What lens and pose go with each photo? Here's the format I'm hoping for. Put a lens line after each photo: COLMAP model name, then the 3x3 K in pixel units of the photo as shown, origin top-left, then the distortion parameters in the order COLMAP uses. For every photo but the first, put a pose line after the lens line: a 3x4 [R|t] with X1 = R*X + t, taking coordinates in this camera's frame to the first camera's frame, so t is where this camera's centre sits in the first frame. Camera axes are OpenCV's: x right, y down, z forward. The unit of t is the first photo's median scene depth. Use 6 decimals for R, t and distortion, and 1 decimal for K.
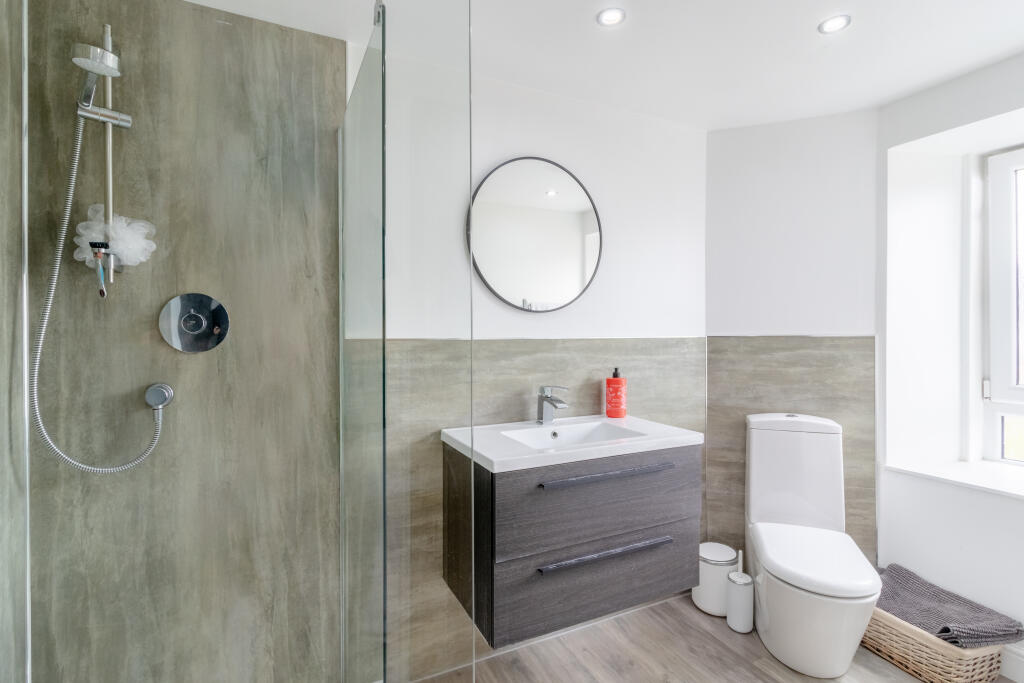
lens RADIAL K [[486.7, 0, 504.3], [0, 486.7, 331.6], [0, 0, 1]] dist [-0.000344, 0.000378]
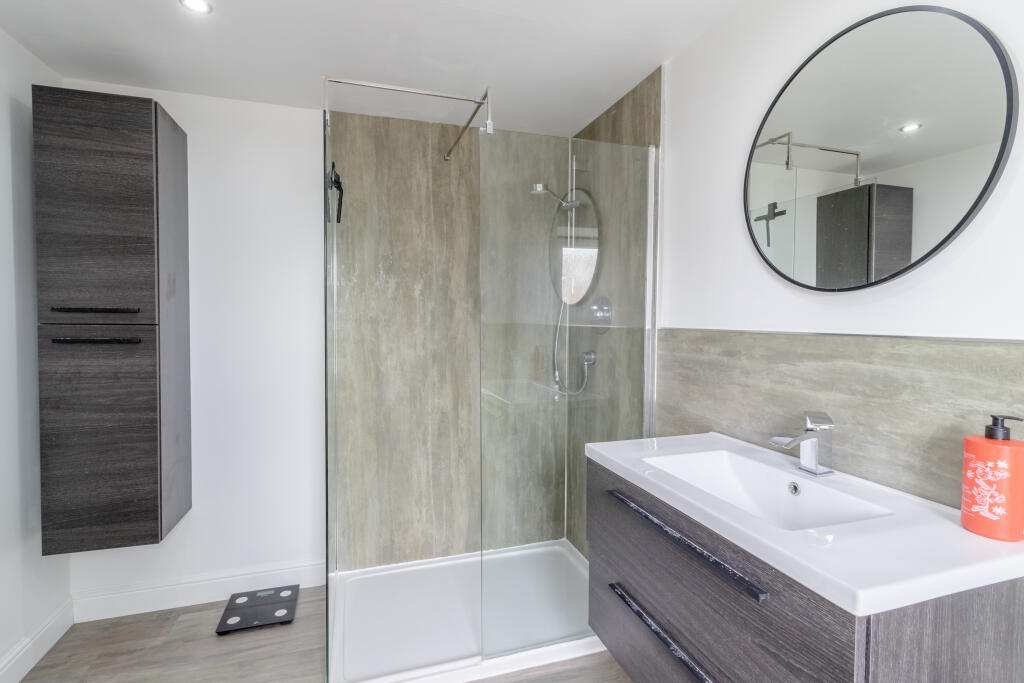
lens RADIAL K [[486.7, 0, 504.3], [0, 486.7, 331.6], [0, 0, 1]] dist [-0.000344, 0.000378]
pose [[-0.147685, 0.029257, -0.988602, 0.753294], [-0.005753, 0.999520, 0.030439, -0.006097], [0.989018, 0.010182, -0.147446, 0.709823]]
